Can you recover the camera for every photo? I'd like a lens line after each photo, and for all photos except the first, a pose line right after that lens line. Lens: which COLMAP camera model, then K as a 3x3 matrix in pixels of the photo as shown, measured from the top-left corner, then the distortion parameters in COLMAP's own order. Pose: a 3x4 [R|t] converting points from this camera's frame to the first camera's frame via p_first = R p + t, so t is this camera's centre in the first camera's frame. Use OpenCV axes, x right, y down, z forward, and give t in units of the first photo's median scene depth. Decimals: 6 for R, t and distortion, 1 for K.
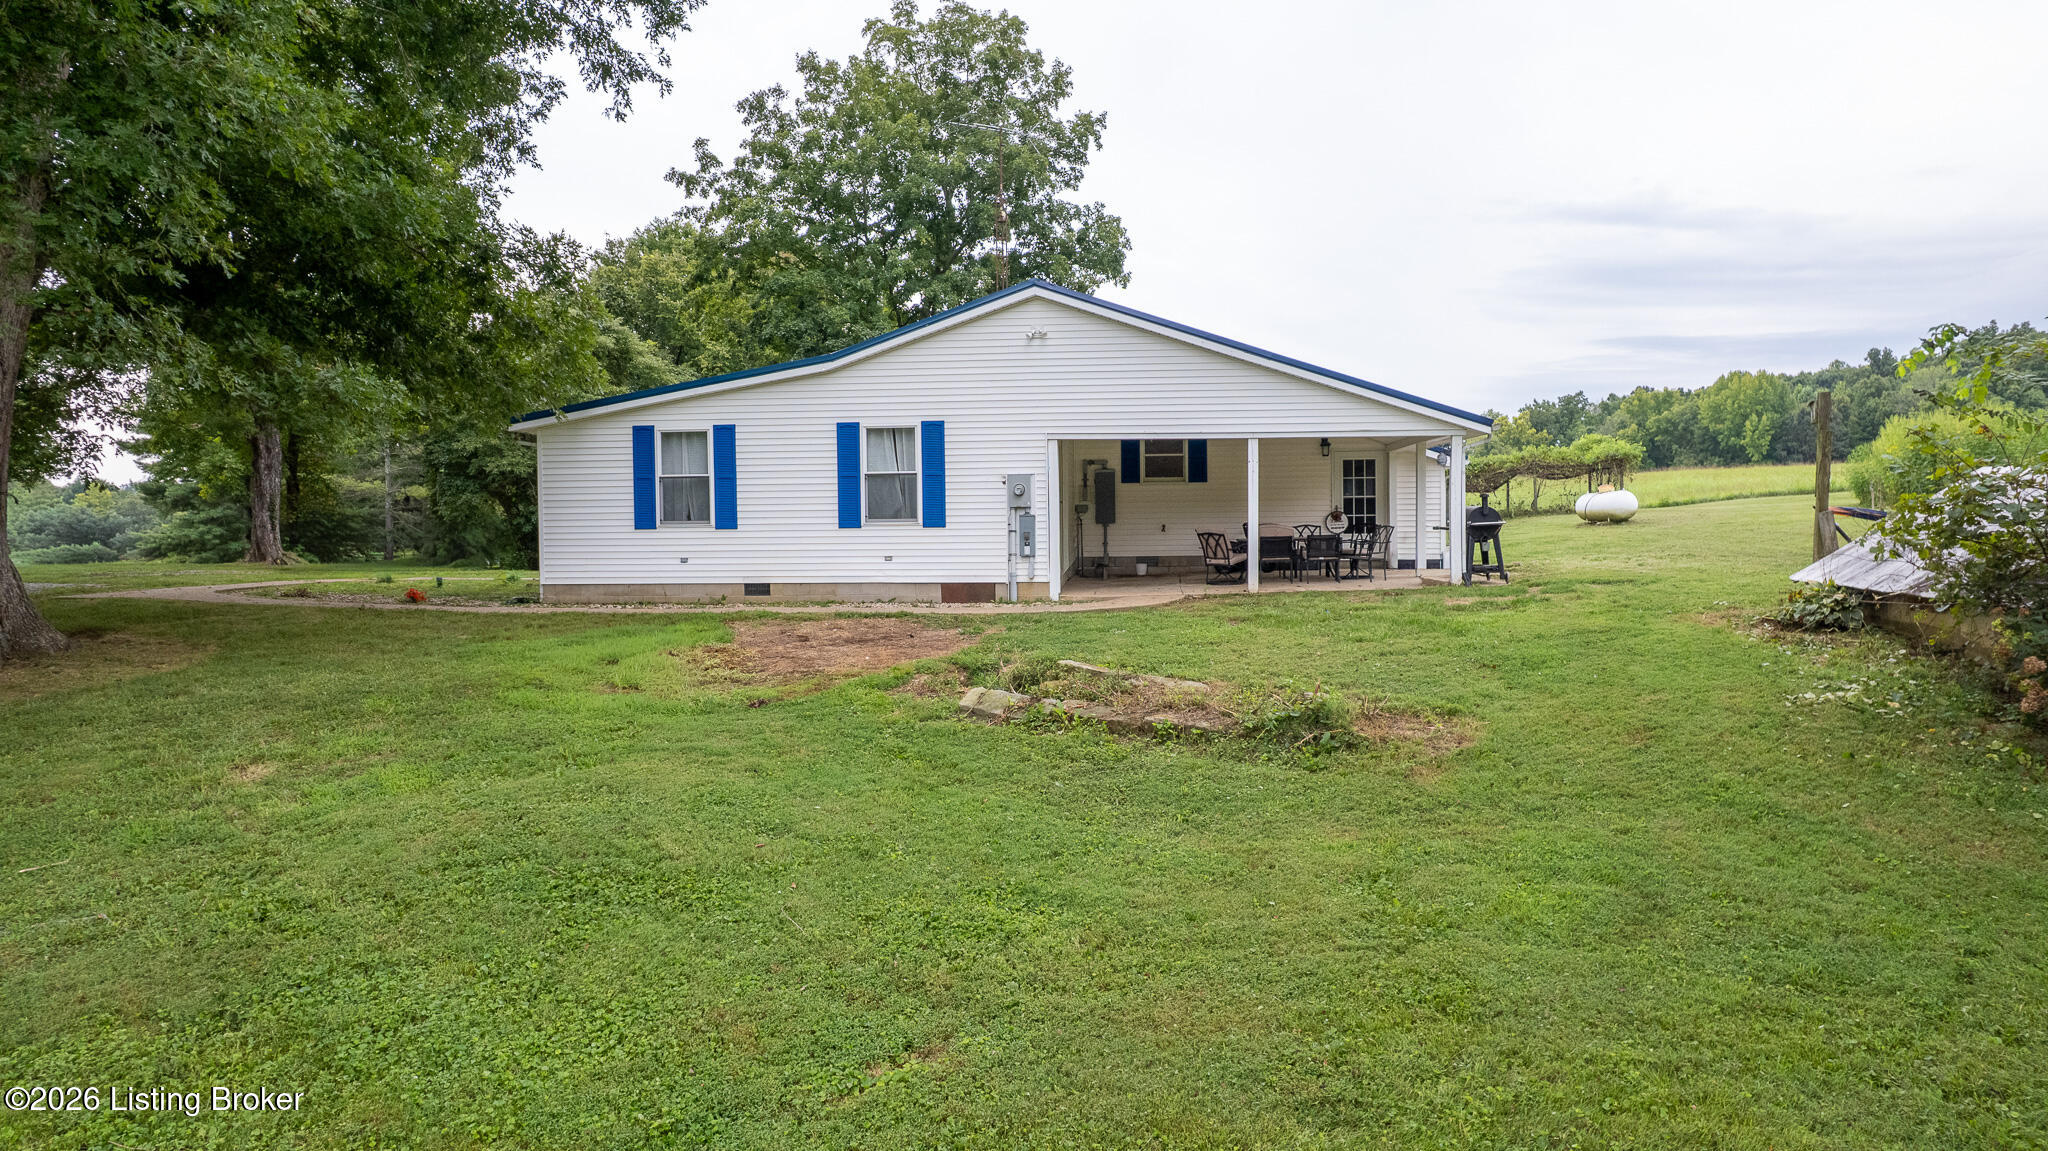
lens RADIAL K [[1310.6, 0, 1028.4], [0, 1310.6, 575.2], [0, 0, 1]] dist [-0.073294, 0.065550]
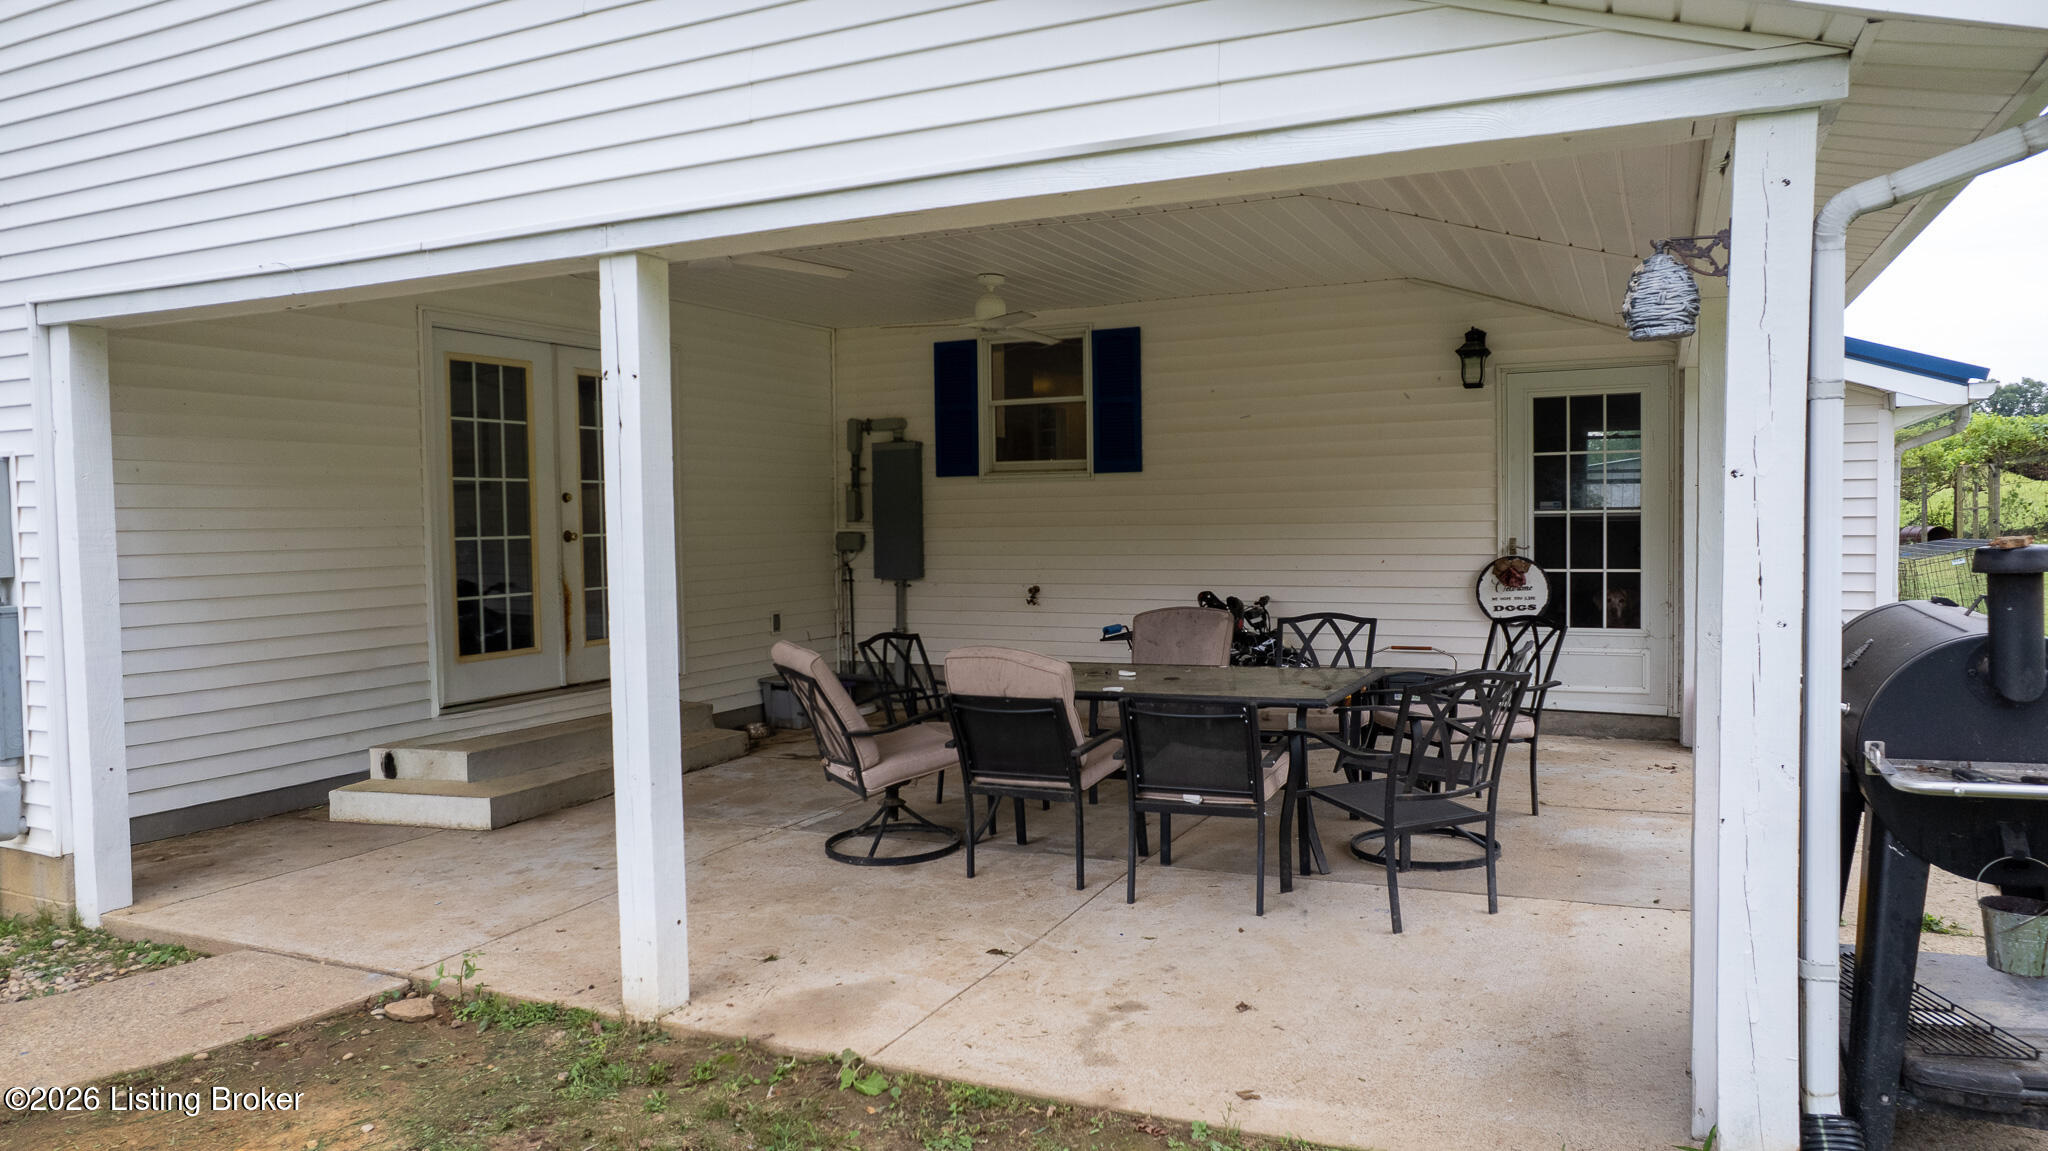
lens RADIAL K [[1310.6, 0, 1028.4], [0, 1310.6, 575.2], [0, 0, 1]] dist [-0.073294, 0.065550]
pose [[0.940371, 0.015562, -0.339795, 0.232551], [-0.011588, 0.999839, 0.013722, -0.047384], [0.339954, -0.008966, 0.940399, 0.652141]]
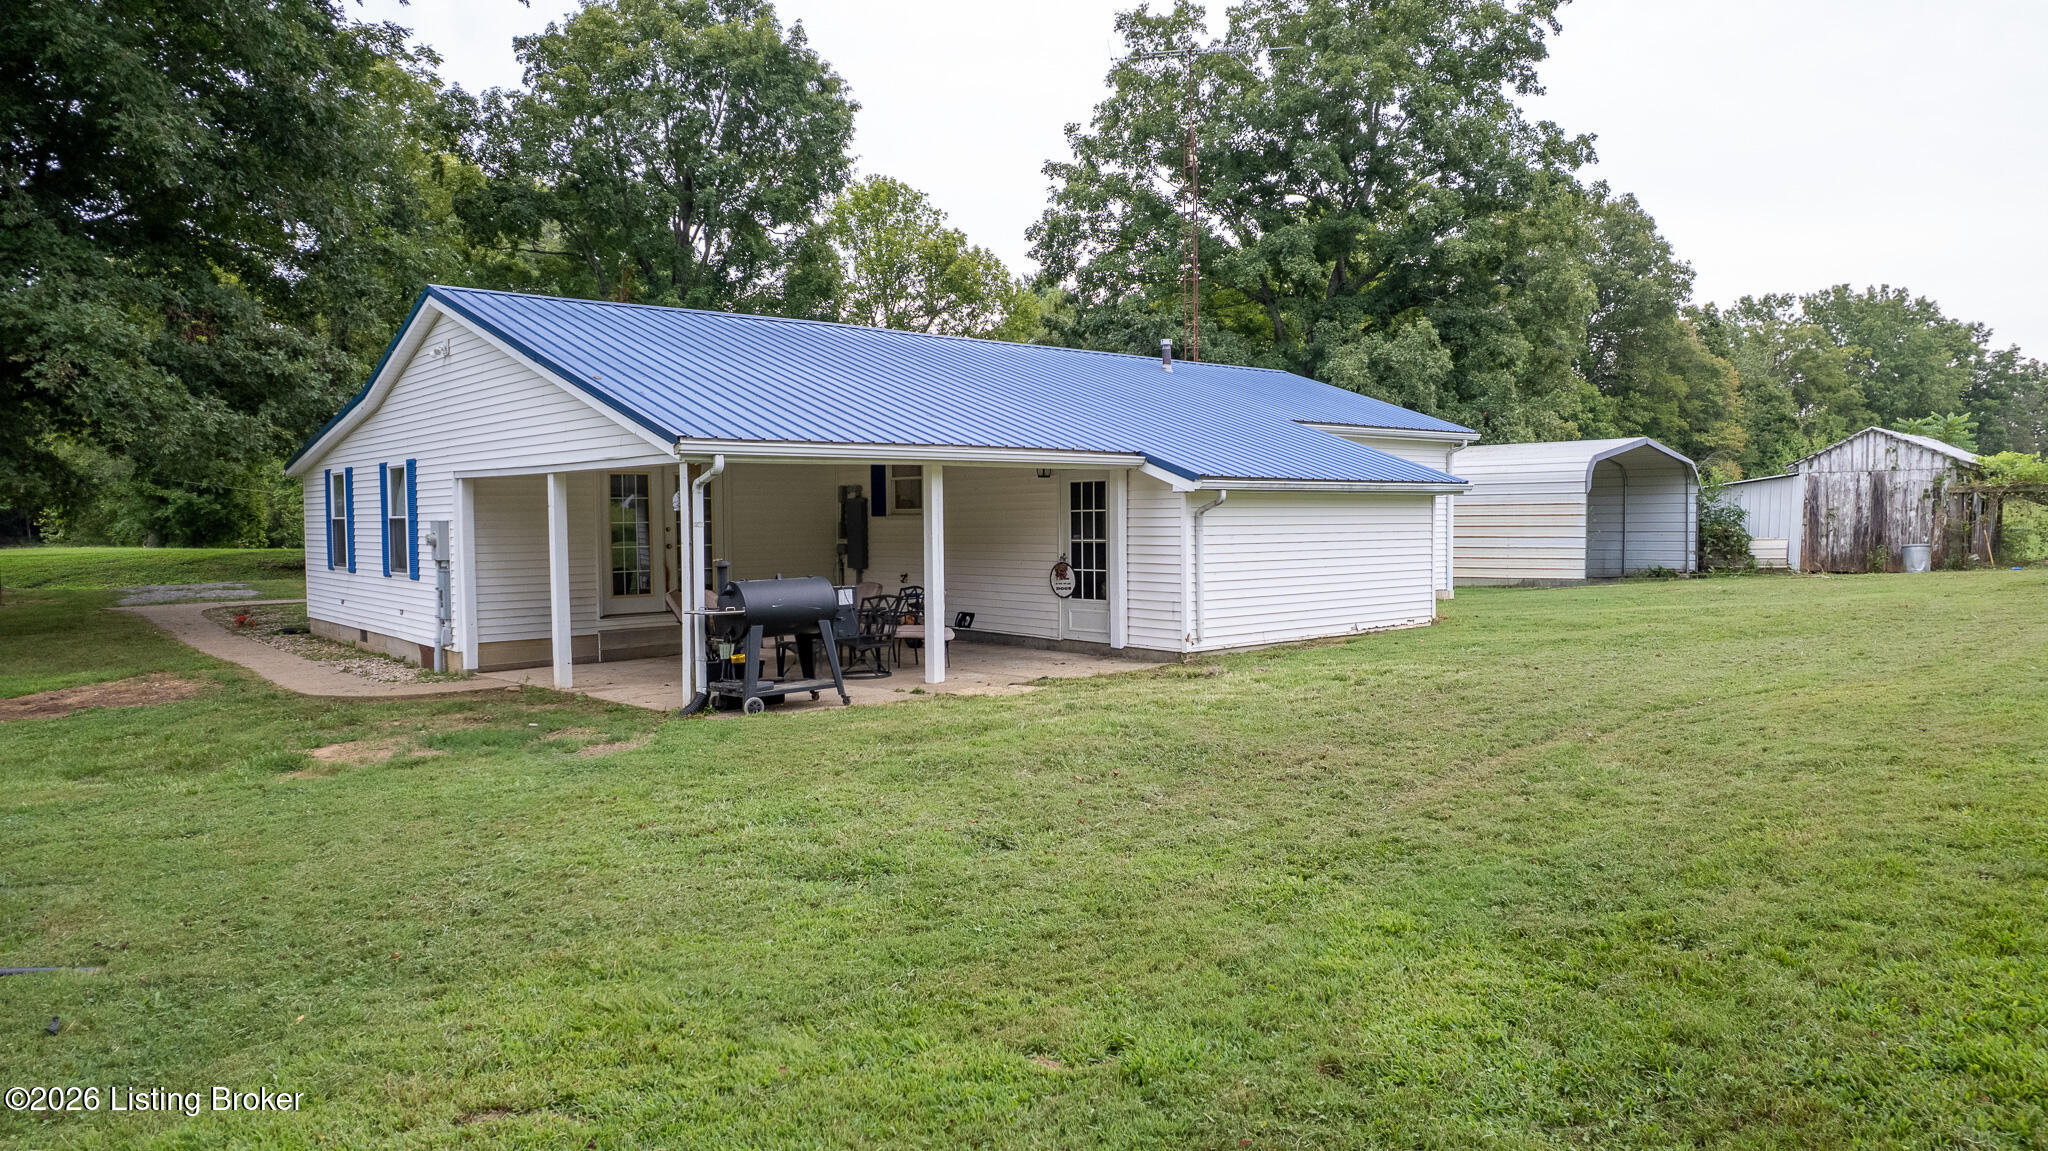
lens RADIAL K [[1310.6, 0, 1028.4], [0, 1310.6, 575.2], [0, 0, 1]] dist [-0.073294, 0.065550]
pose [[0.738640, 0.034704, -0.673206, 0.659012], [-0.025852, 0.999398, 0.023155, -0.057318], [0.673604, 0.000301, 0.739092, 0.509233]]
